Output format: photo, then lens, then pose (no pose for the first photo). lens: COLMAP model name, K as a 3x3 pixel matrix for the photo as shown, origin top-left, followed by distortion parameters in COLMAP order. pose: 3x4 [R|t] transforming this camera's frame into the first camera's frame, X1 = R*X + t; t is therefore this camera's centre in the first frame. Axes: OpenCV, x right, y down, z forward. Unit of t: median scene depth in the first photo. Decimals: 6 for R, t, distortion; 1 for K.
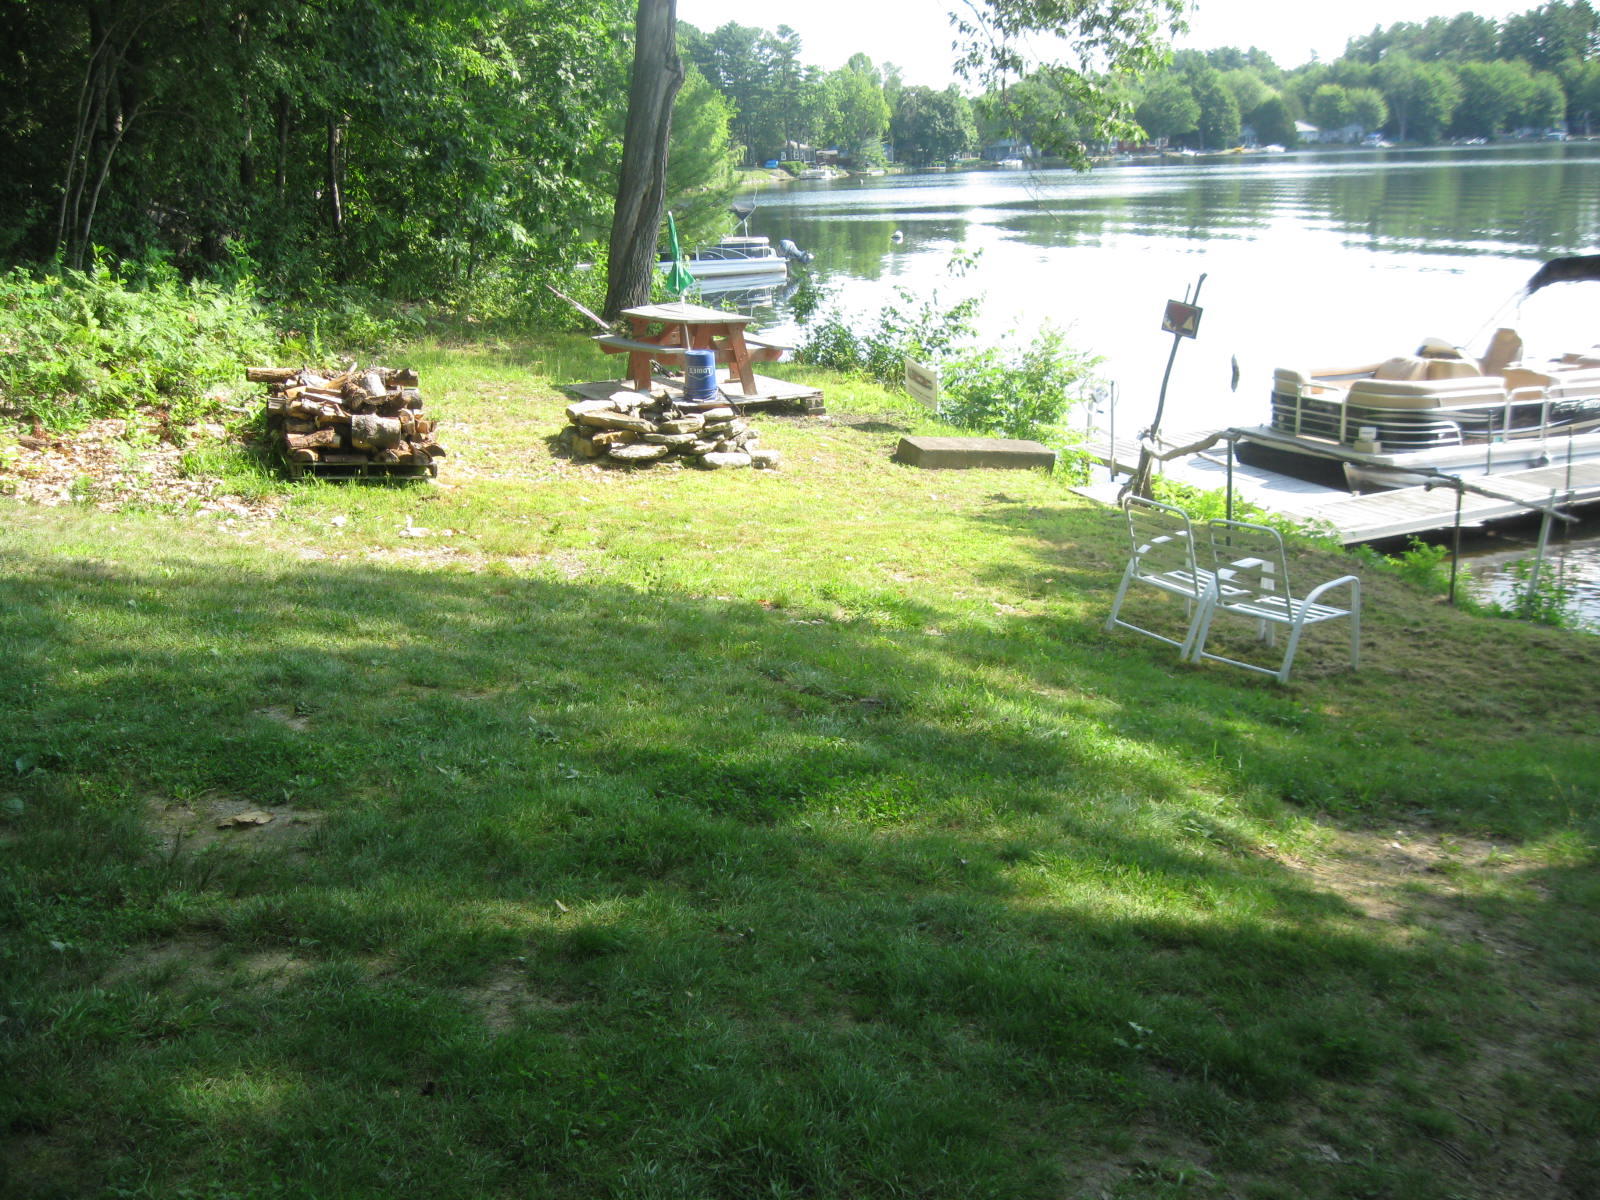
lens RADIAL K [[1694.8, 0, 800.0], [0, 1694.8, 600.0], [0, 0, 1]] dist [-0.066698, -0.012198]
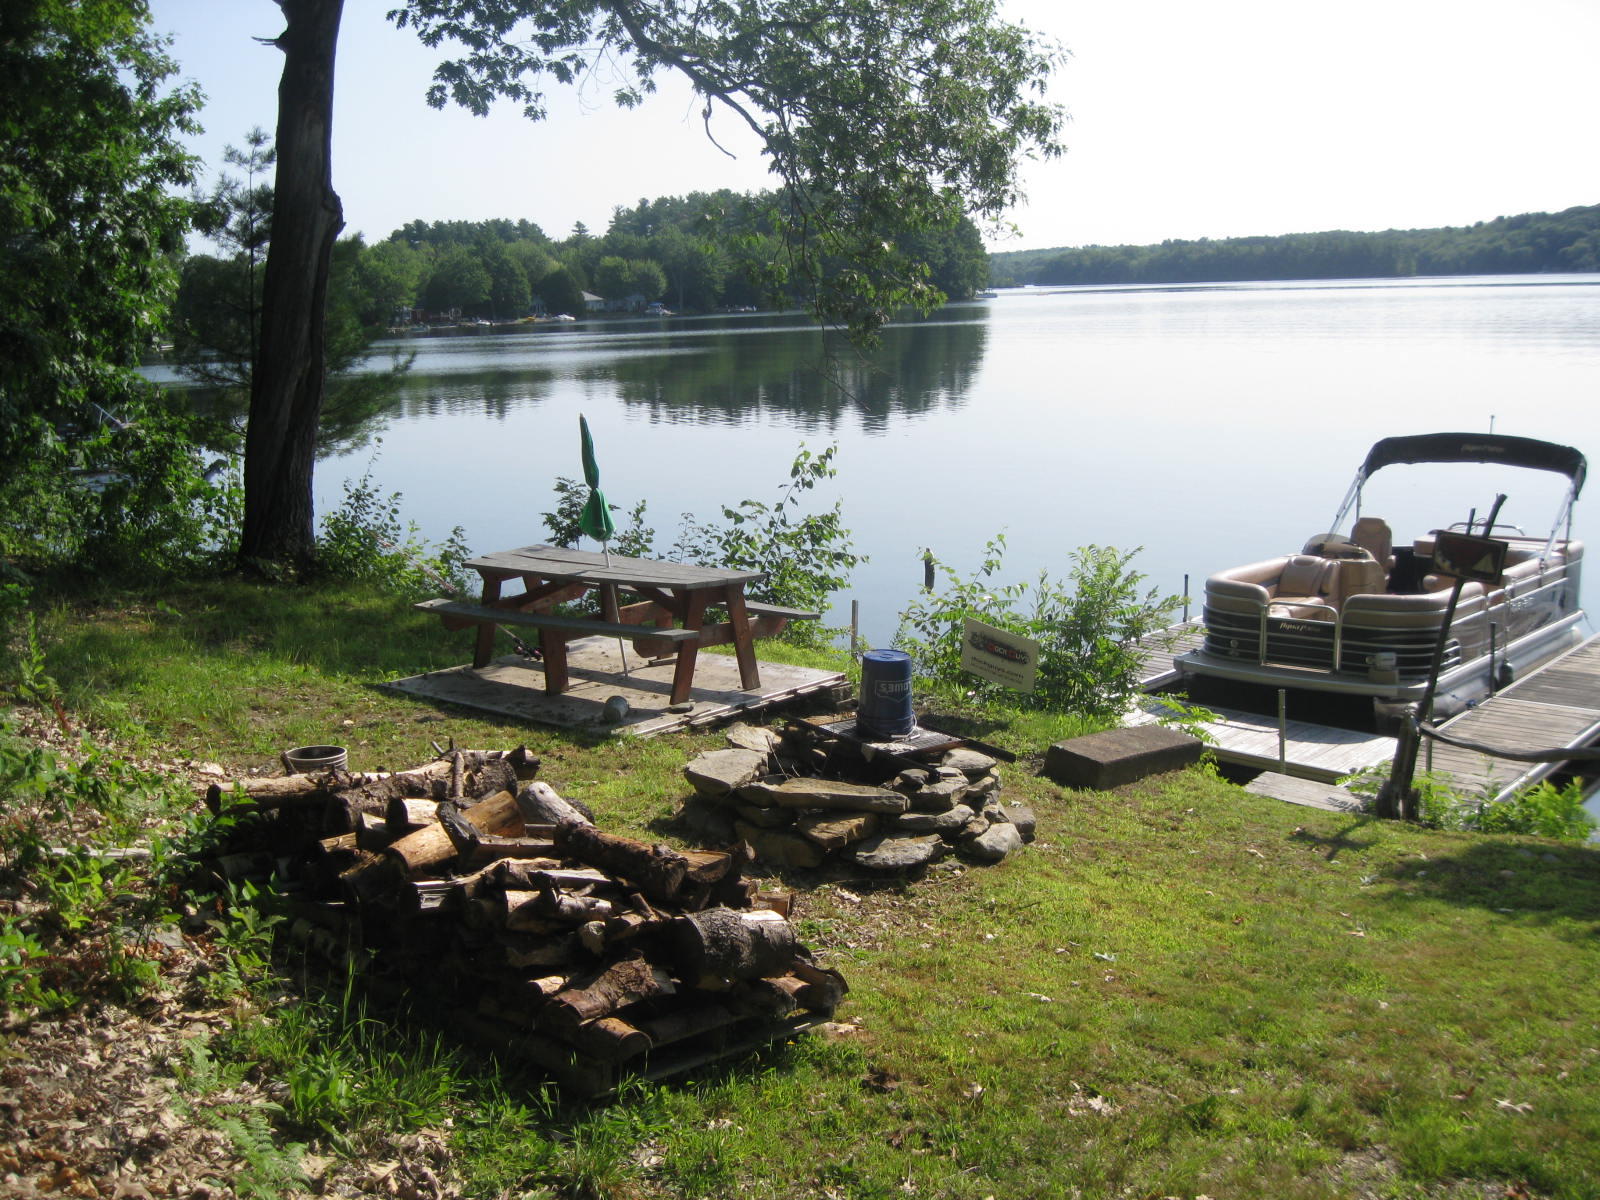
lens RADIAL K [[1694.8, 0, 800.0], [0, 1694.8, 600.0], [0, 0, 1]] dist [-0.066698, -0.012198]
pose [[0.906560, -0.065027, 0.417038, -0.090709], [0.105253, 0.991676, -0.074171, -0.033883], [-0.408743, 0.111134, 0.905858, 0.129397]]
